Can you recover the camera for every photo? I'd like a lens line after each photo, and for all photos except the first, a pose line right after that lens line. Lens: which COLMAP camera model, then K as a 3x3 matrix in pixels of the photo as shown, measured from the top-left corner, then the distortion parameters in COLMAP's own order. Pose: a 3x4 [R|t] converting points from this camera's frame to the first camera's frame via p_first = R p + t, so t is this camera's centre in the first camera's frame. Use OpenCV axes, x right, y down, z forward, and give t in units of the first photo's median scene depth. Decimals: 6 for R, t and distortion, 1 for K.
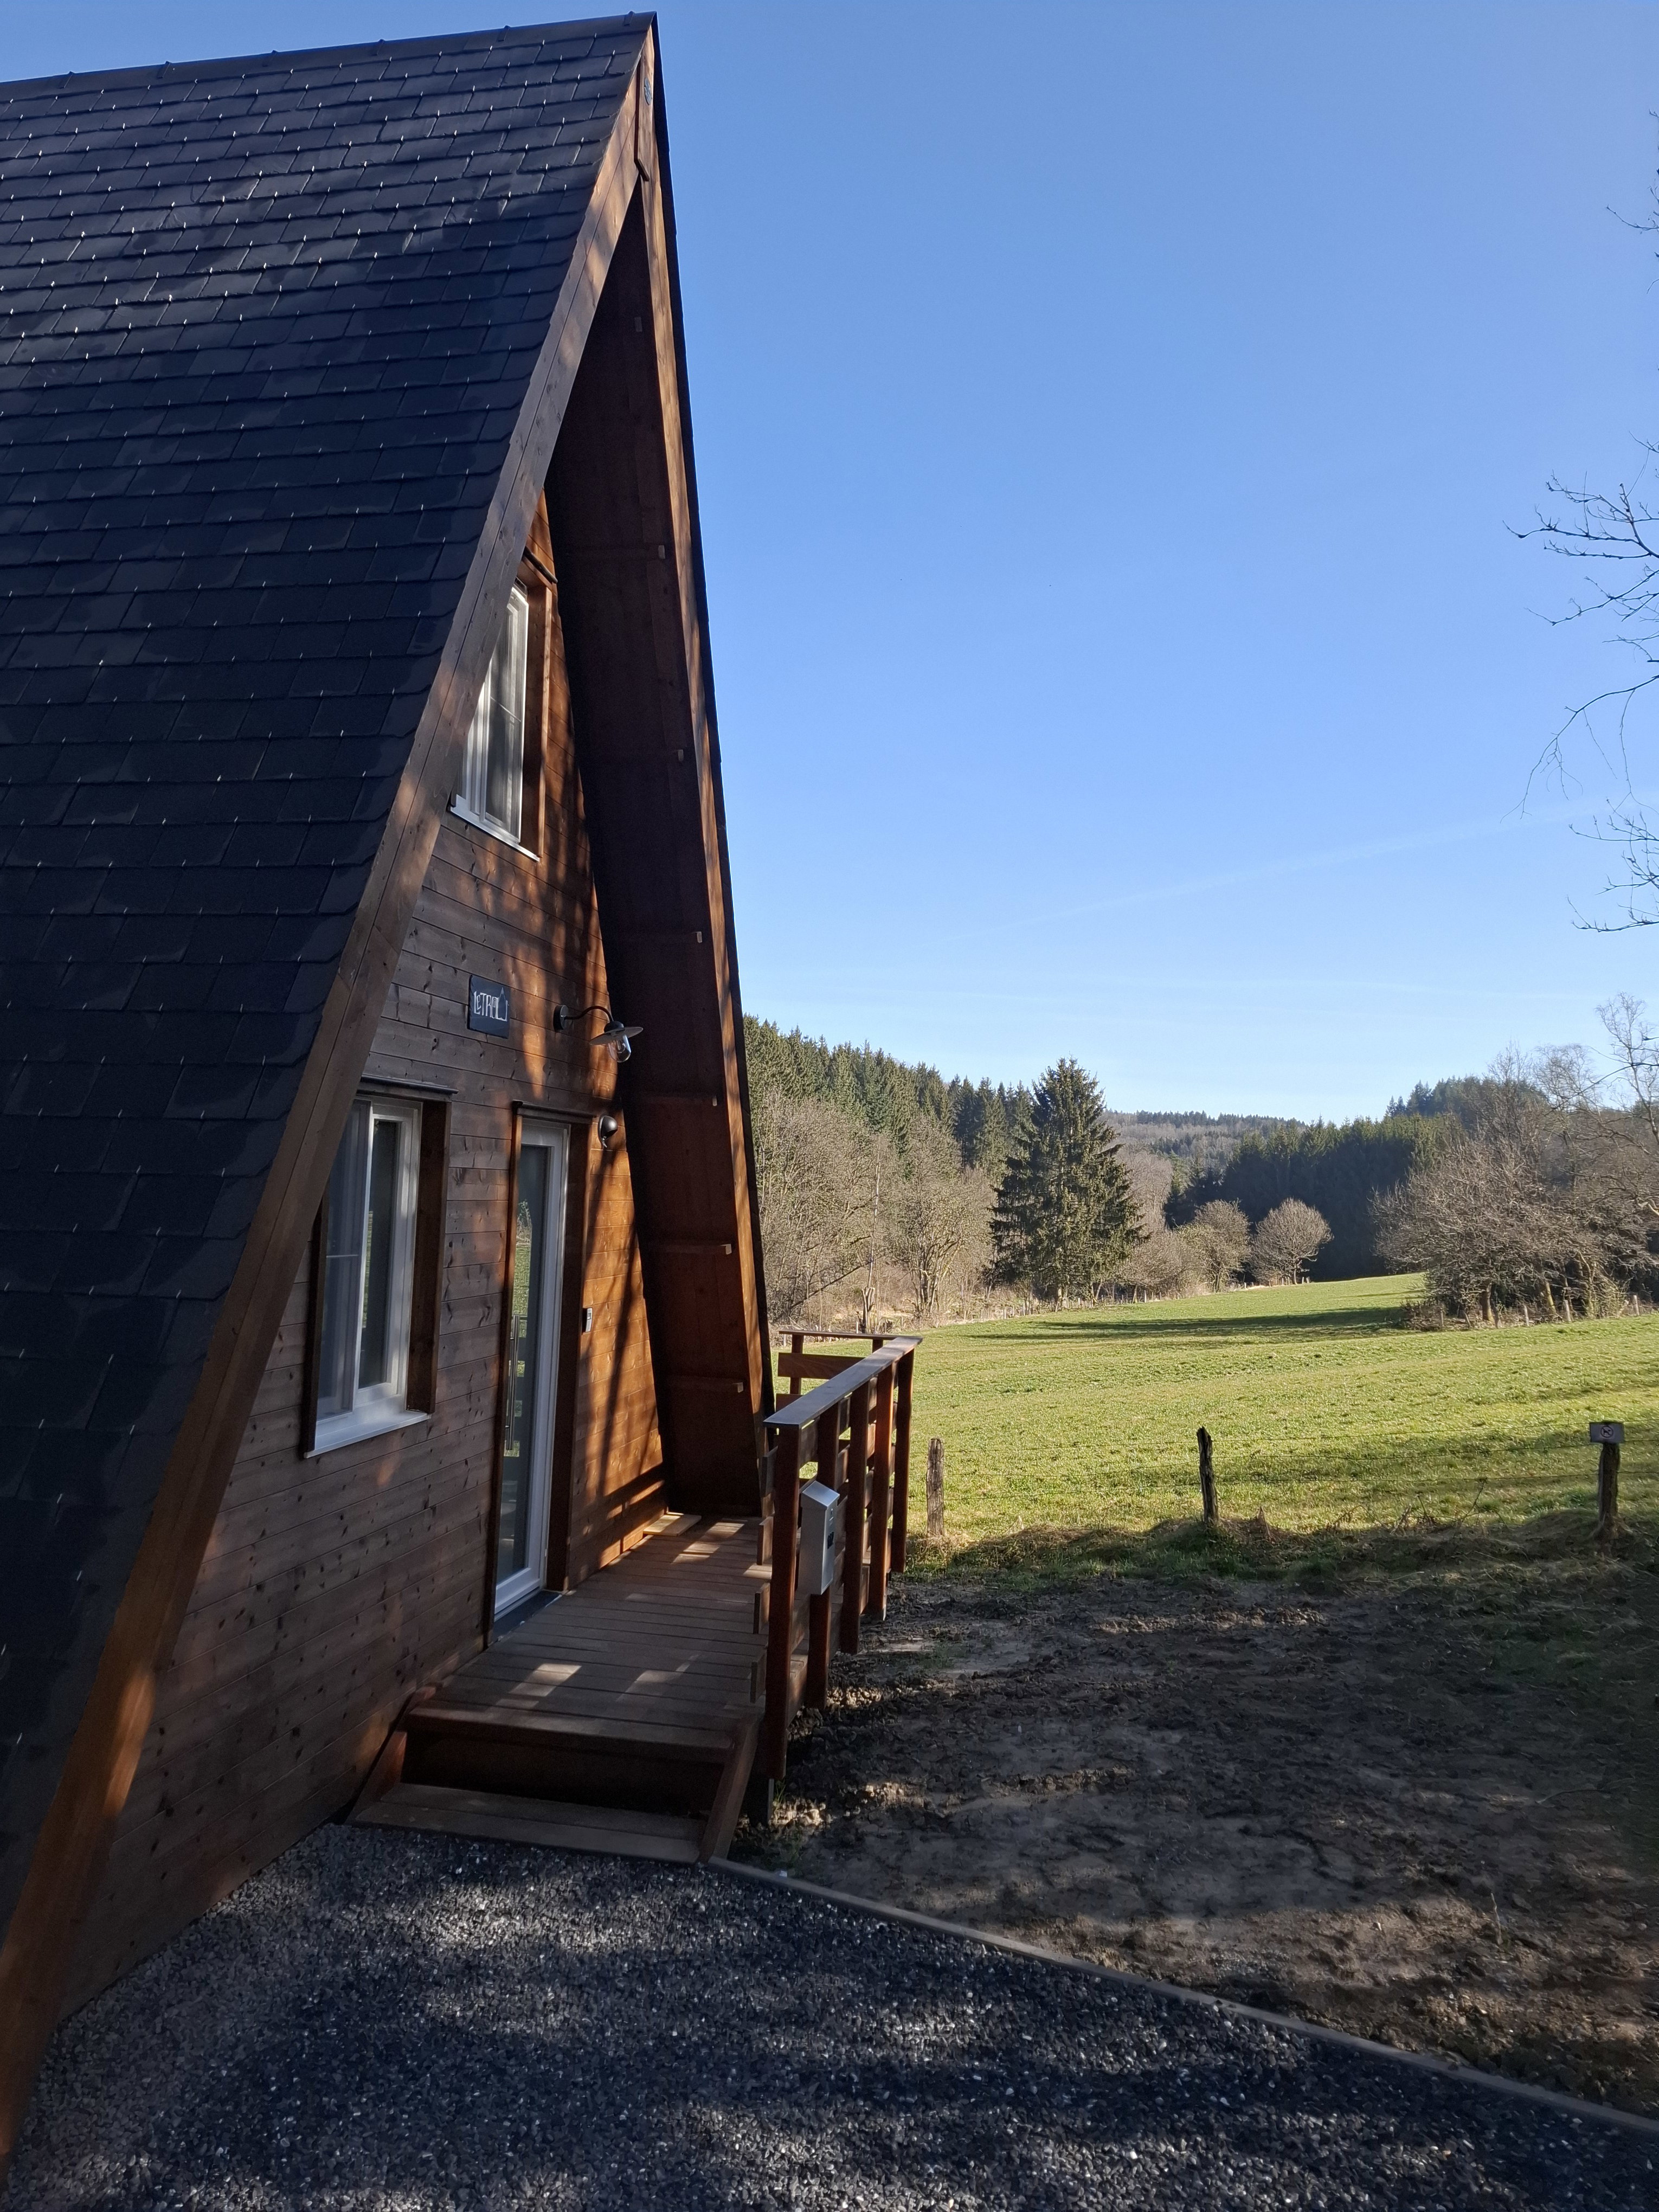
lens RADIAL K [[1491.9, 0, 827.4], [0, 1491.9, 1113.8], [0, 0, 1]] dist [0.041912, -0.023371]
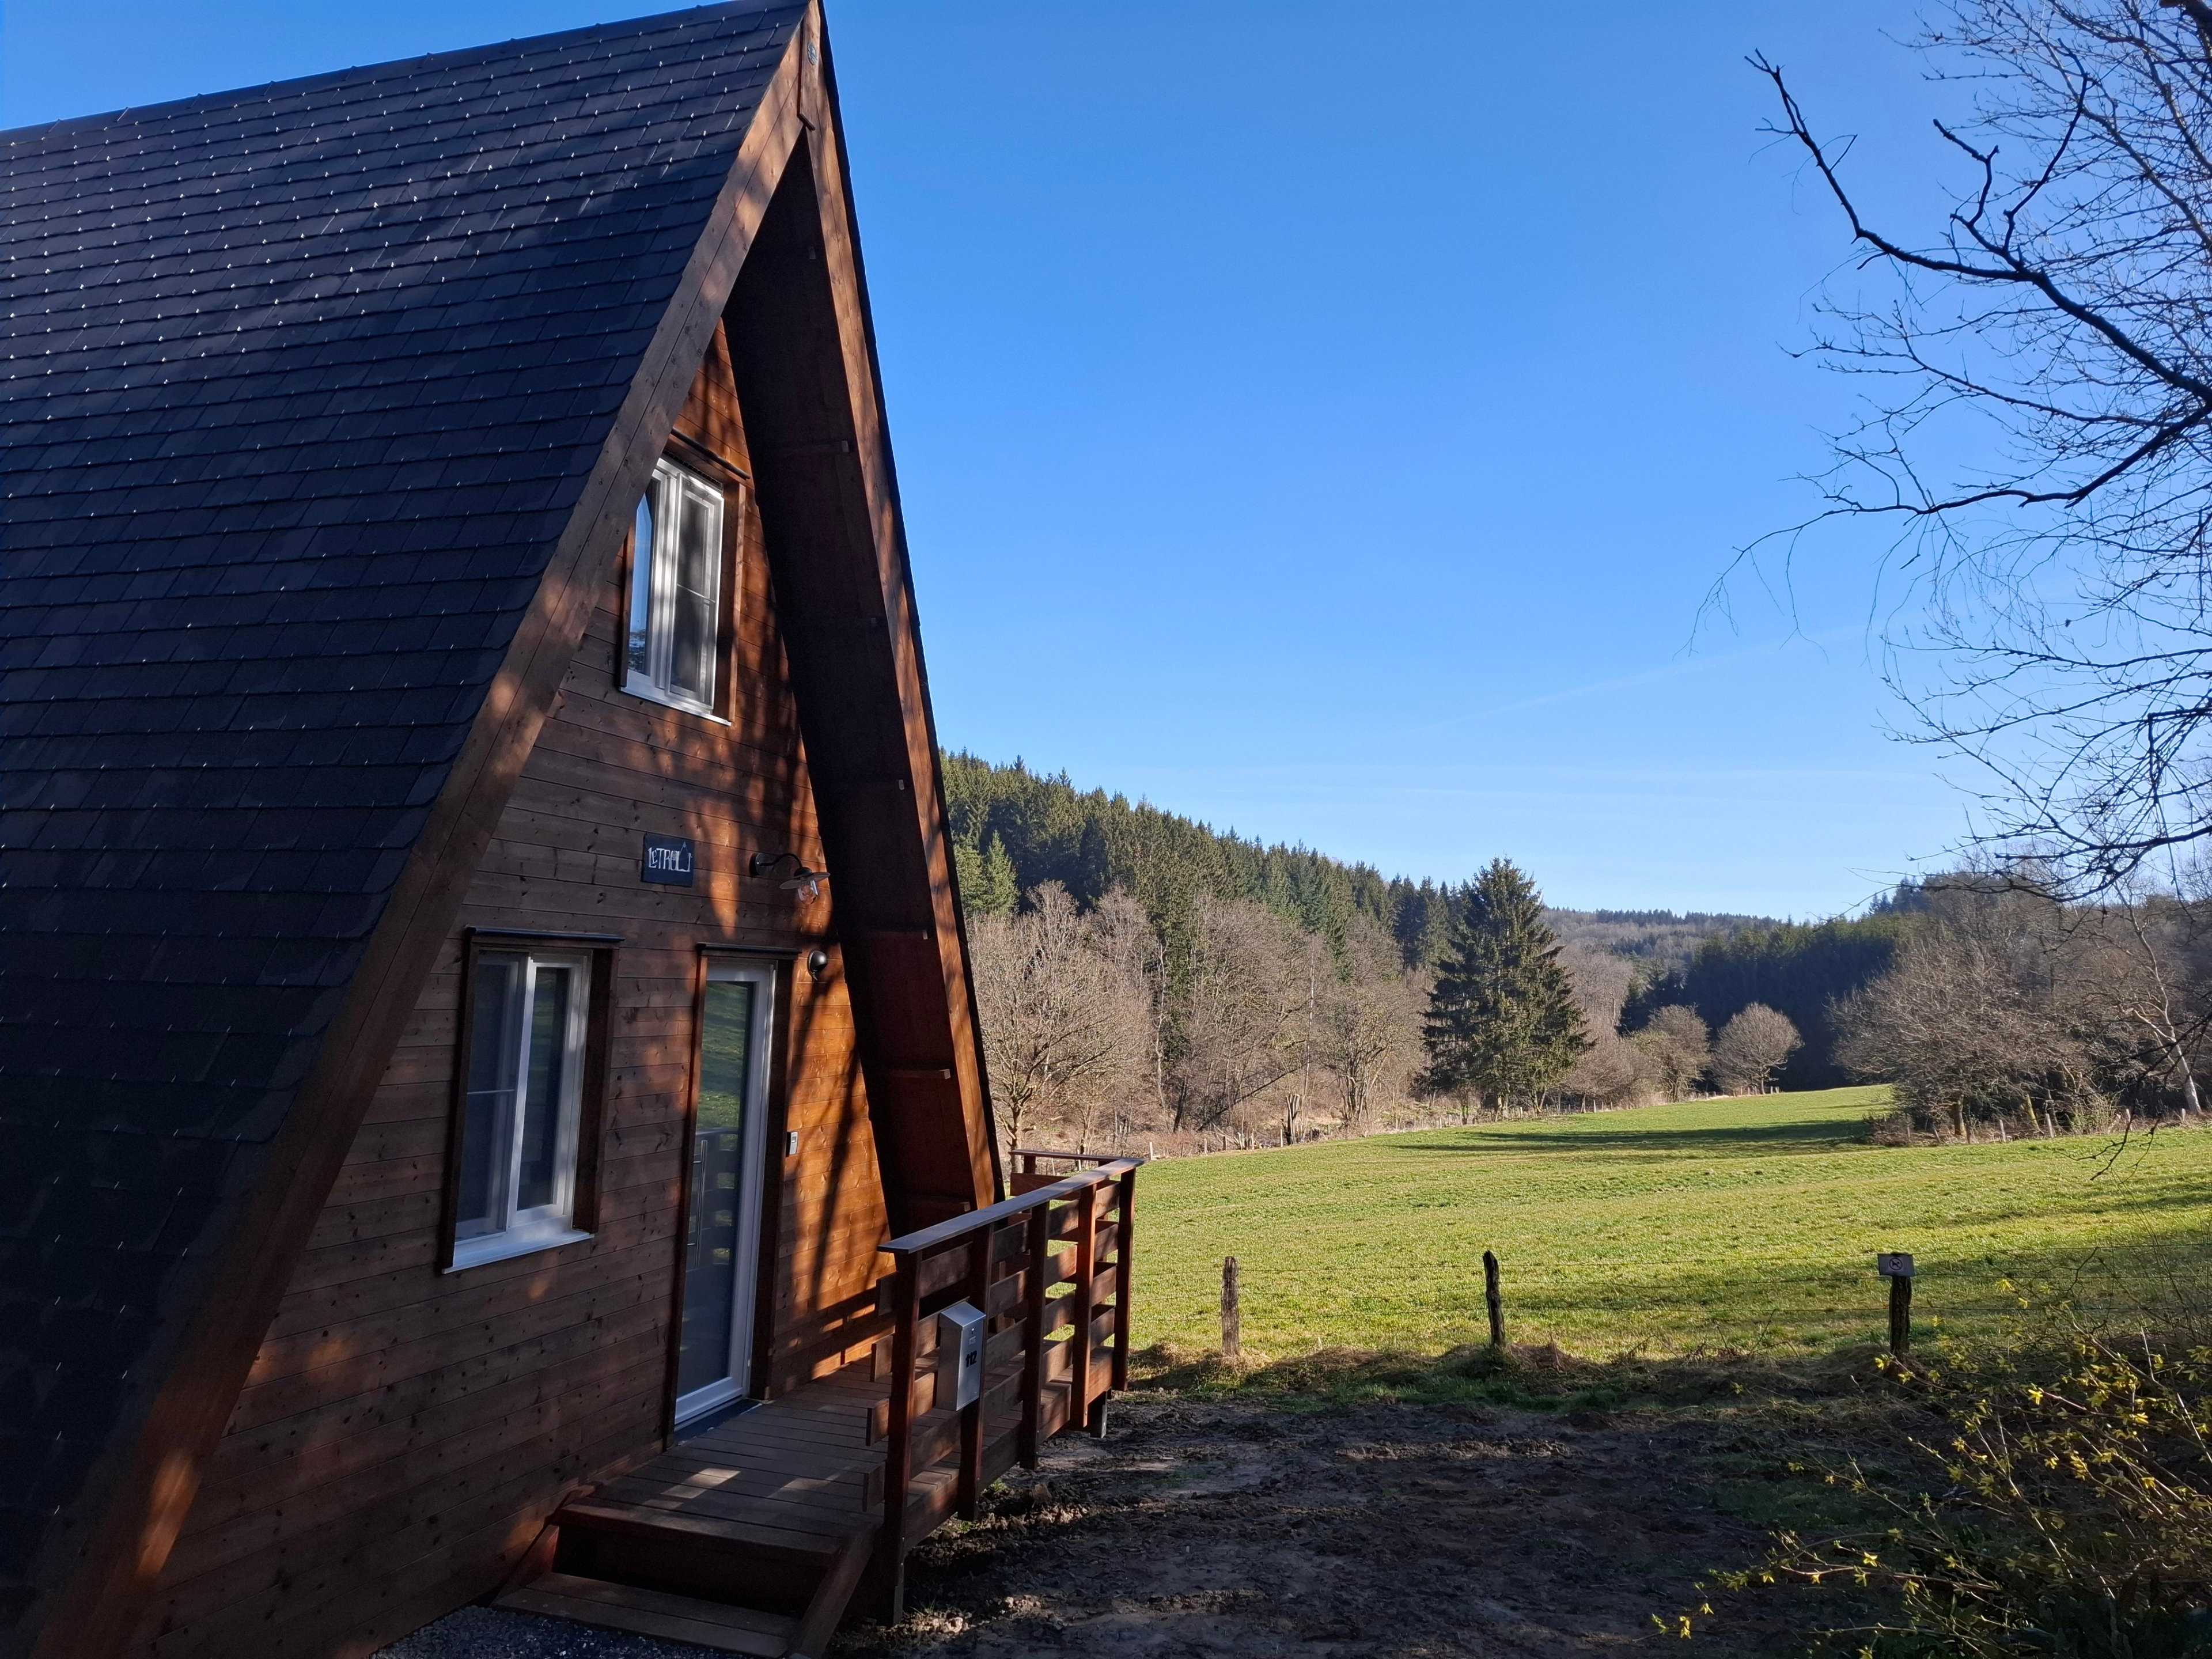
lens RADIAL K [[1505.3, 0, 1096.0], [0, 1505.3, 831.0], [0, 0, 1]] dist [0.038753, -0.028822]
pose [[0.993159, -0.014029, -0.115923, 0.203711], [0.007597, 0.998416, -0.055739, -0.026397], [0.116522, 0.054477, 0.991693, -0.069529]]
